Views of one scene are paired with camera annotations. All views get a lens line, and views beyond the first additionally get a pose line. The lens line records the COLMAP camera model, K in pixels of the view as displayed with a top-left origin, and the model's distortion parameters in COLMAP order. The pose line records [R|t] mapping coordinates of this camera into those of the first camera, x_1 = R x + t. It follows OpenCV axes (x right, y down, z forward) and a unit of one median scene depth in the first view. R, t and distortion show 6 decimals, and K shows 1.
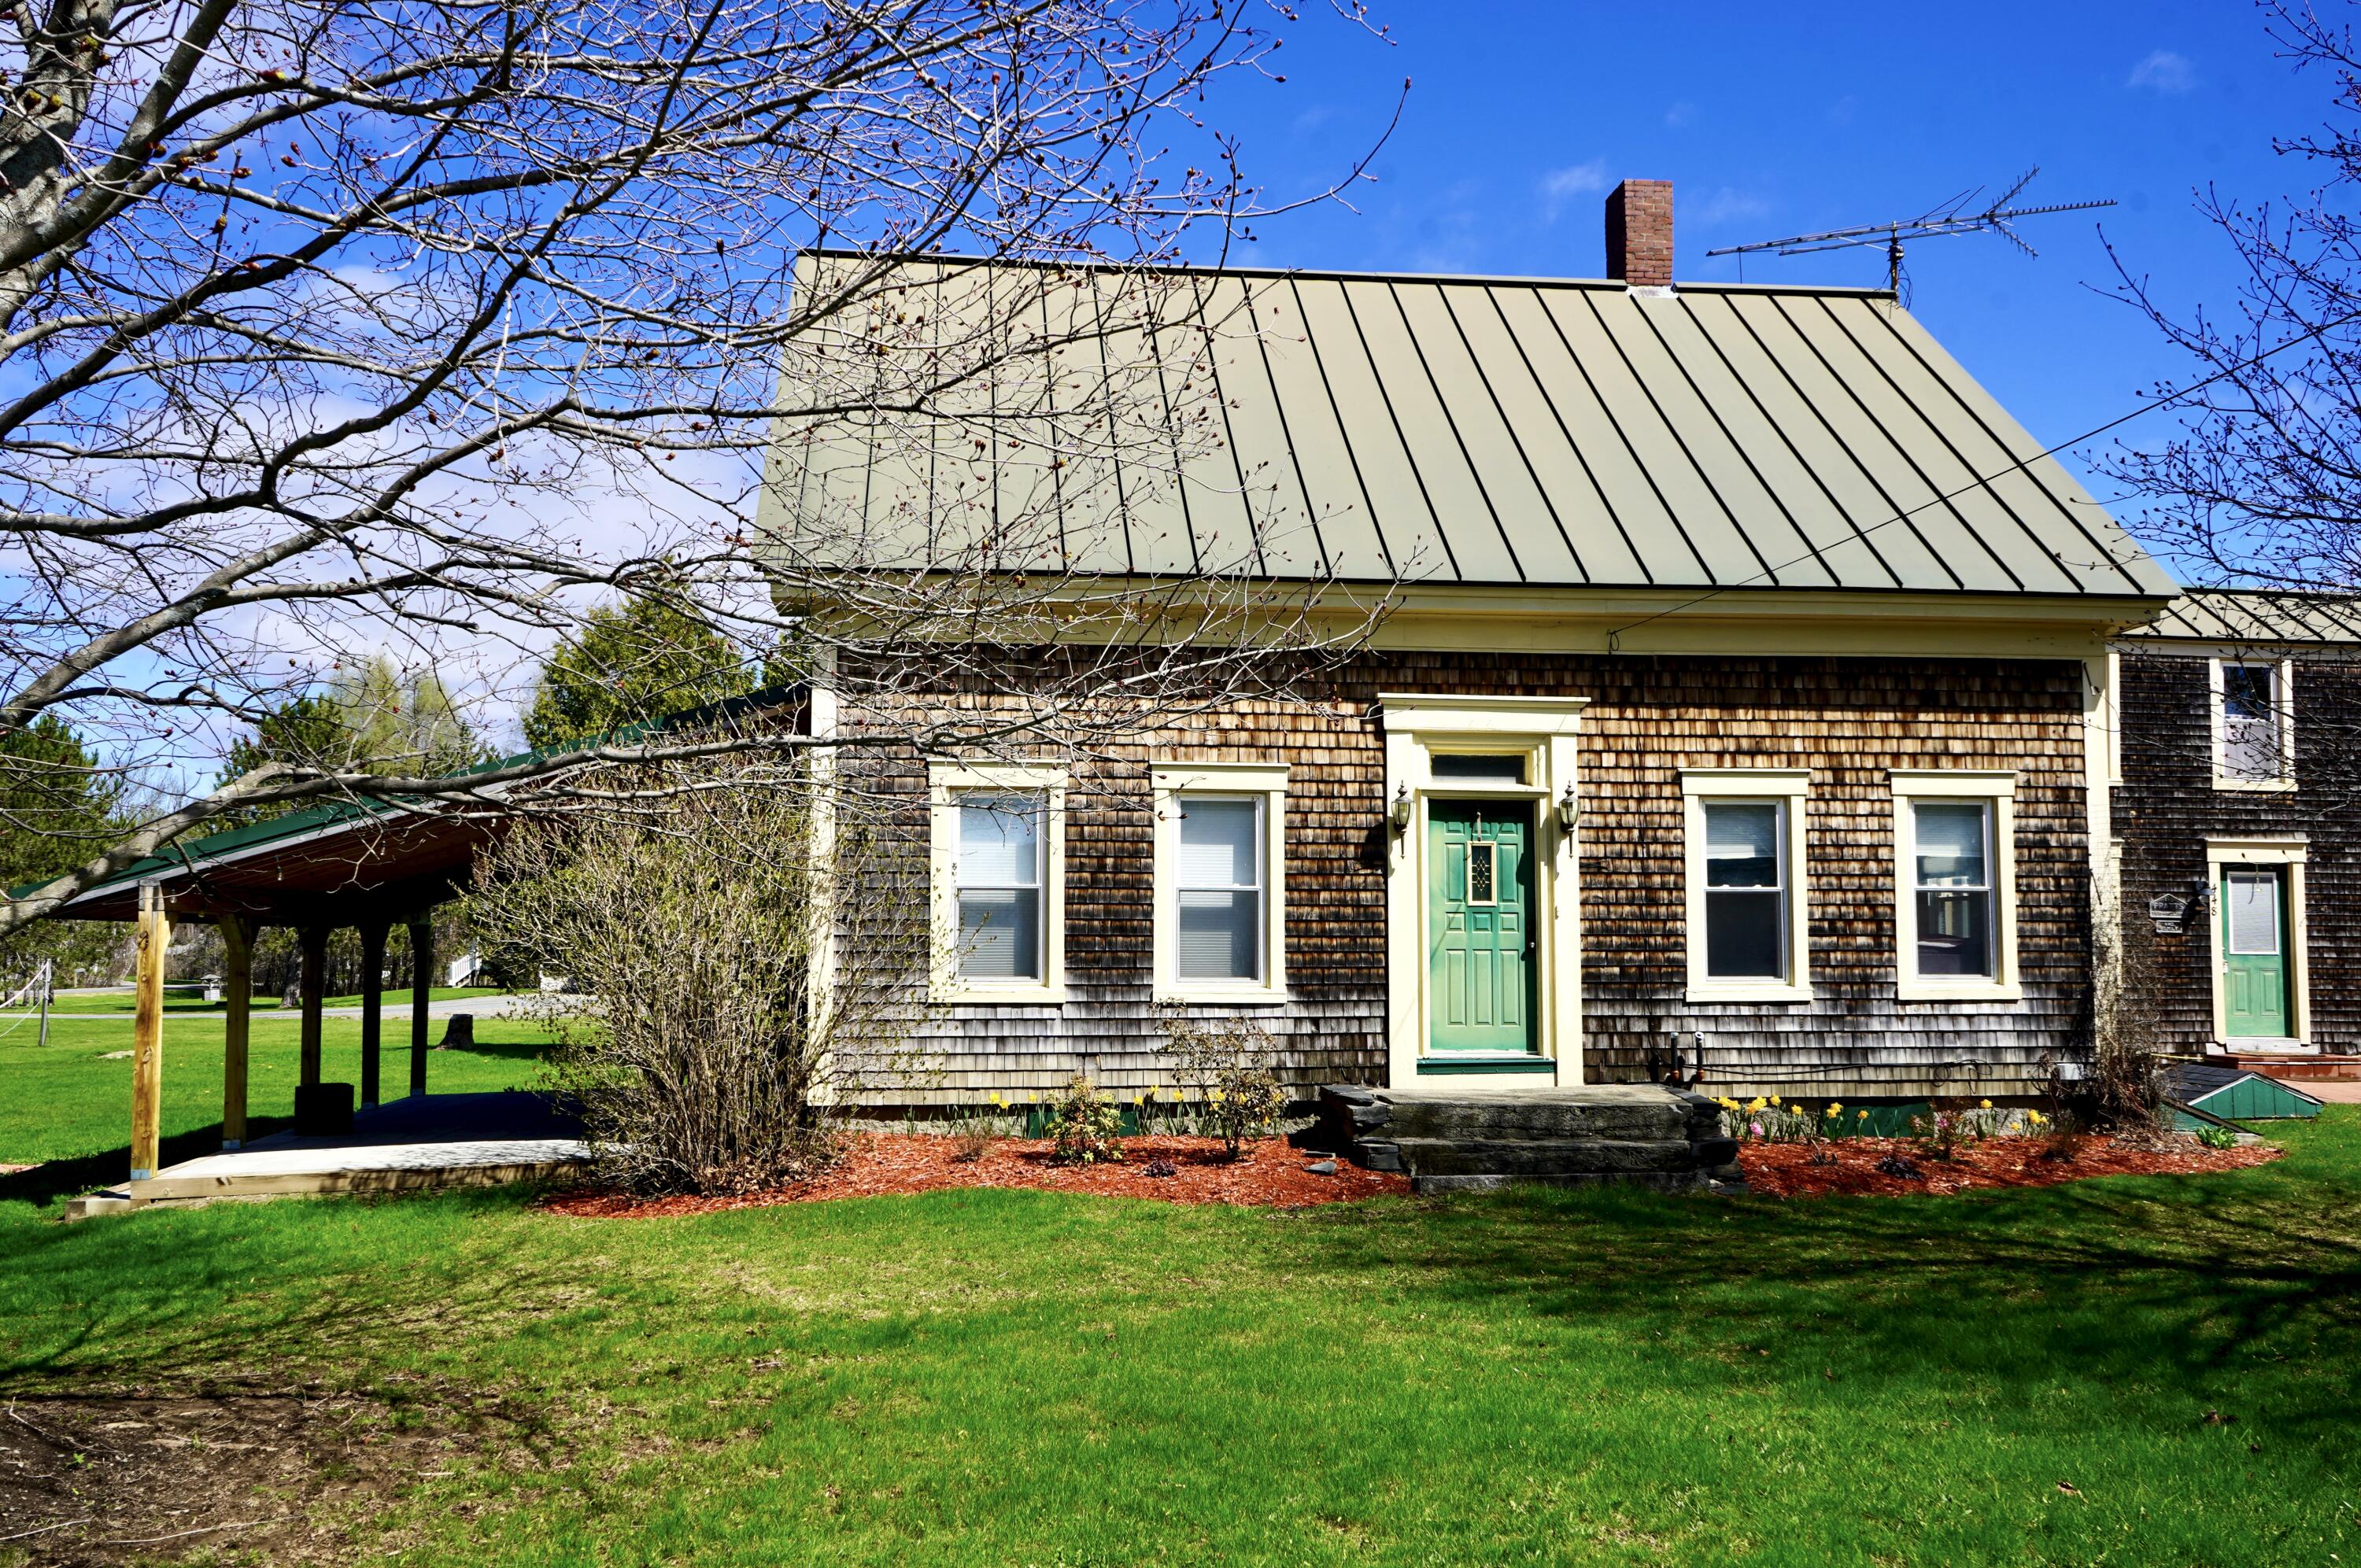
lens RADIAL K [[1920.9, 0, 1180.5], [0, 1920.9, 784.0], [0, 0, 1]] dist [0.002576, 0.006300]
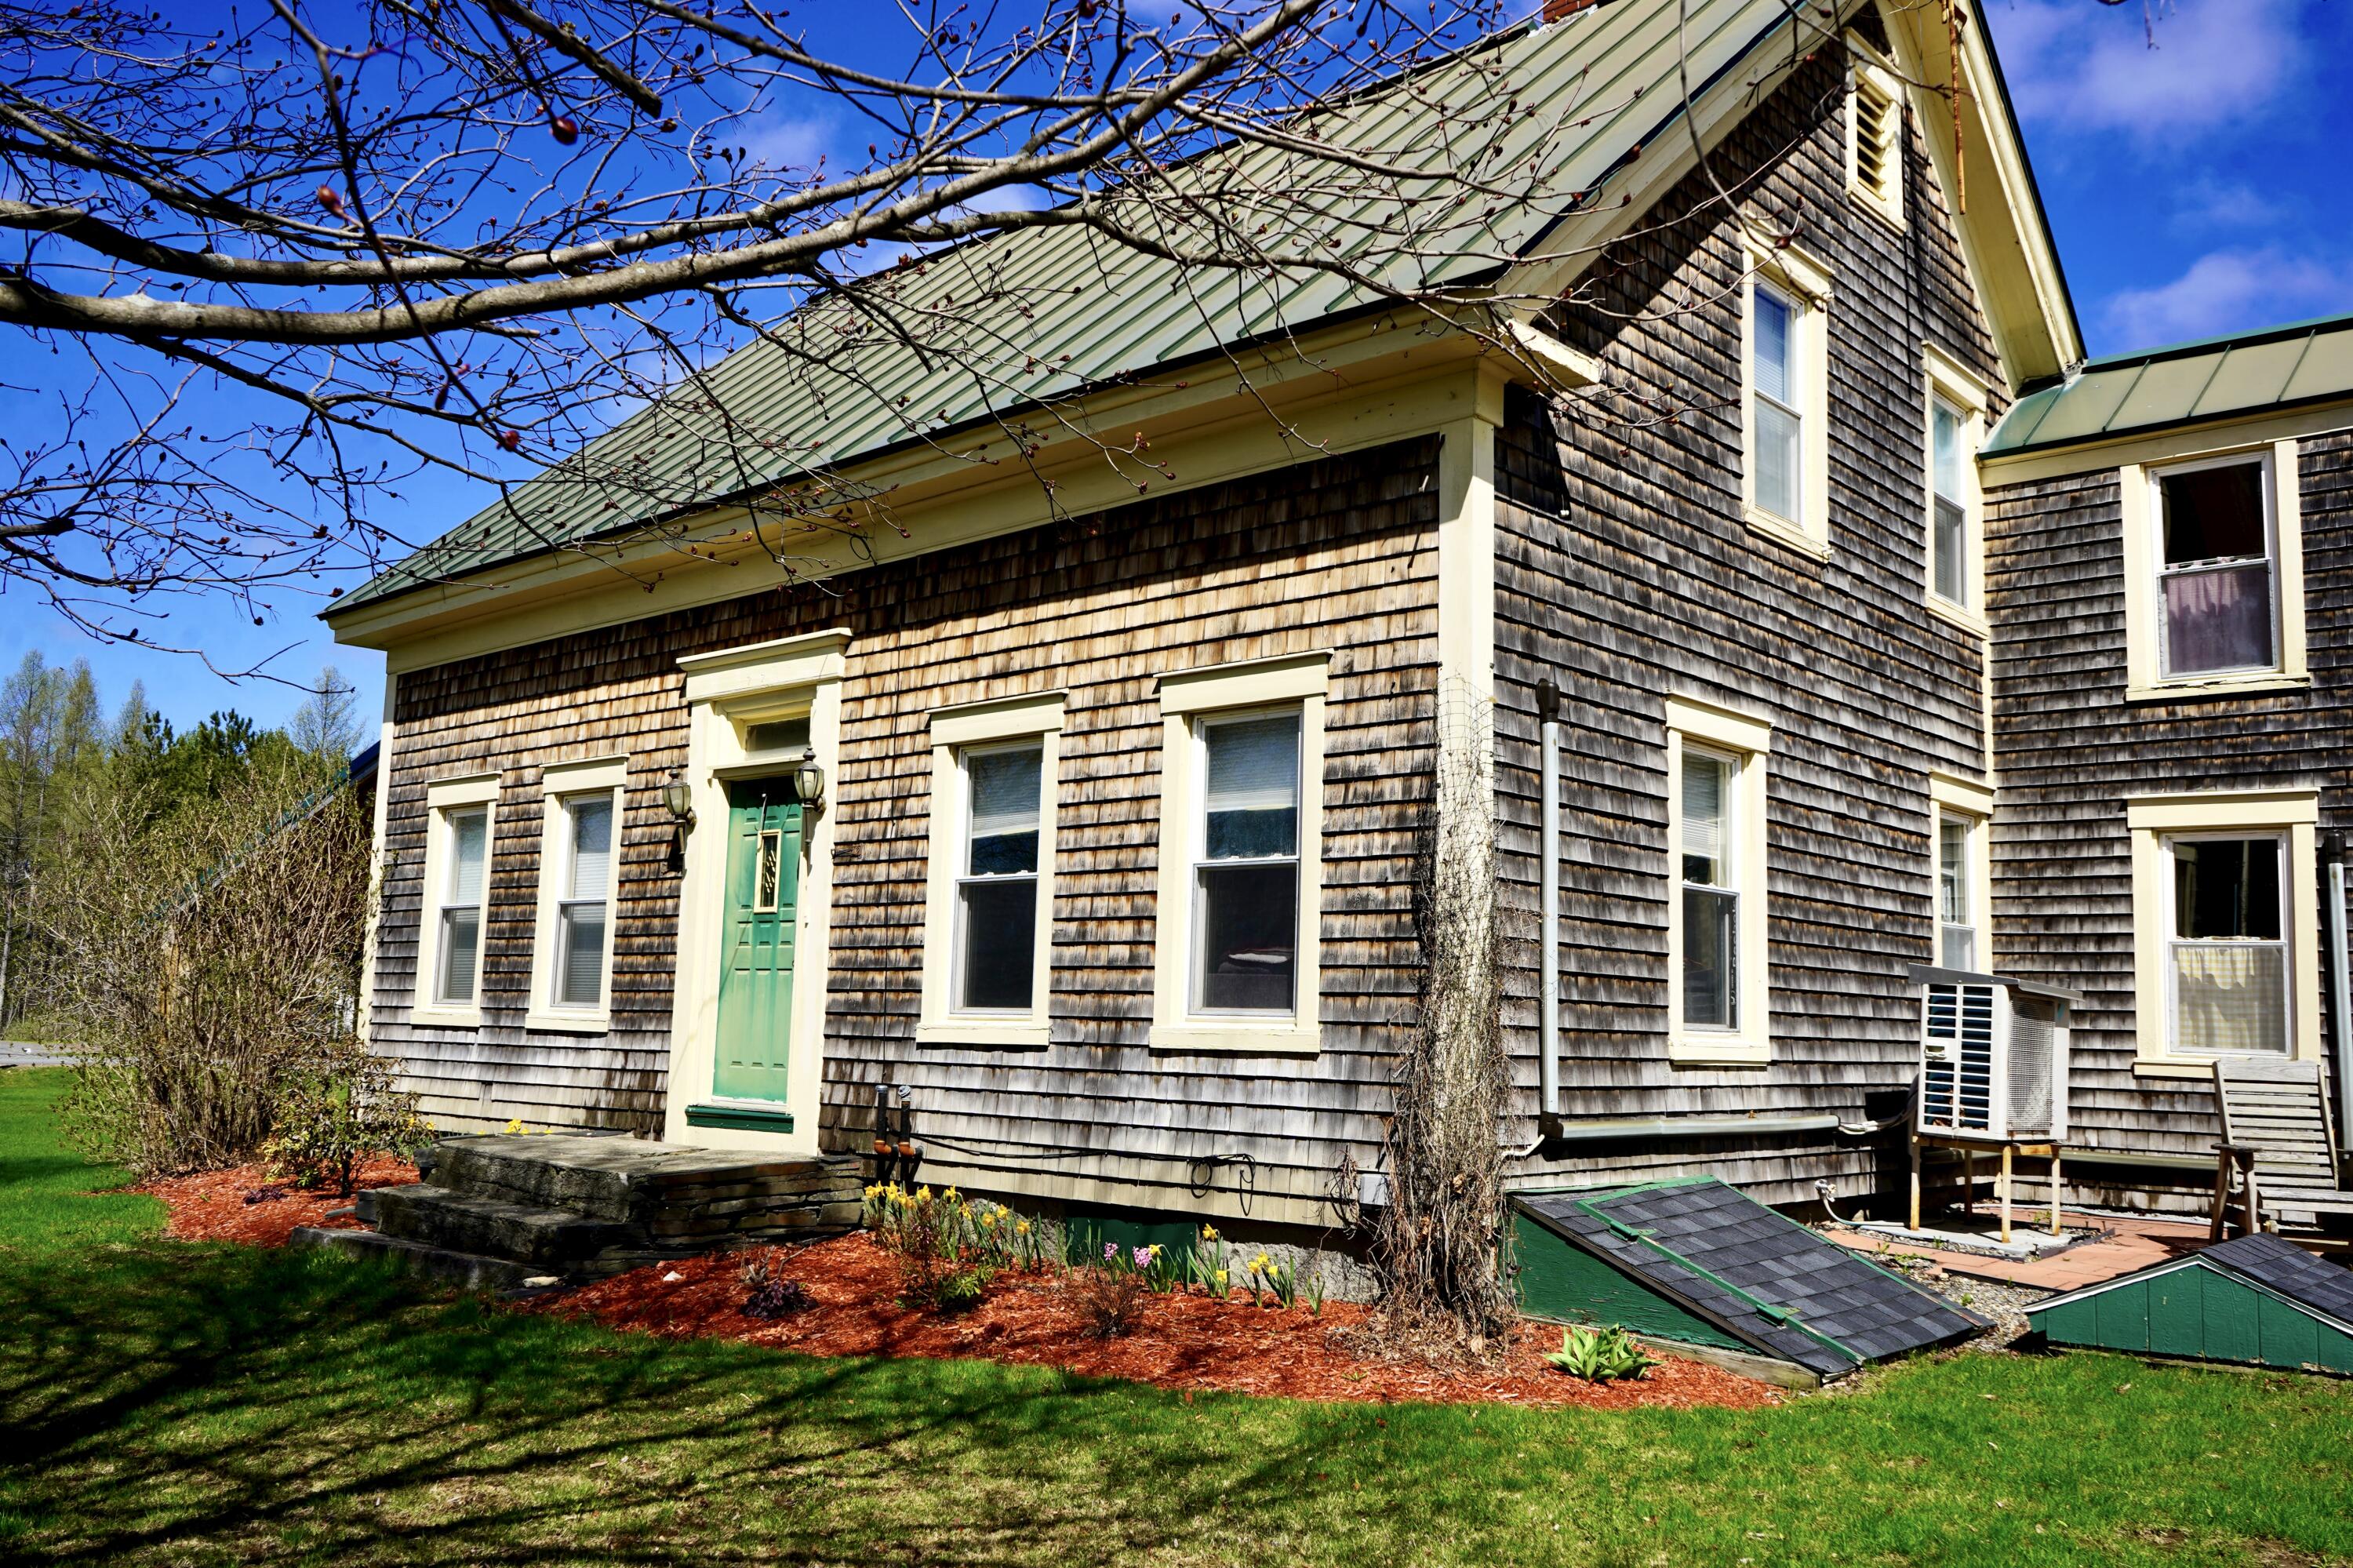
lens RADIAL K [[1914.7, 0, 1176.5], [0, 1914.7, 784.0], [0, 0, 1]] dist [0.002576, 0.006300]
pose [[0.660509, -0.080176, -0.746525, 0.848150], [0.040726, 0.996644, -0.071005, 0.073253], [0.749713, 0.016496, 0.661558, 0.609862]]
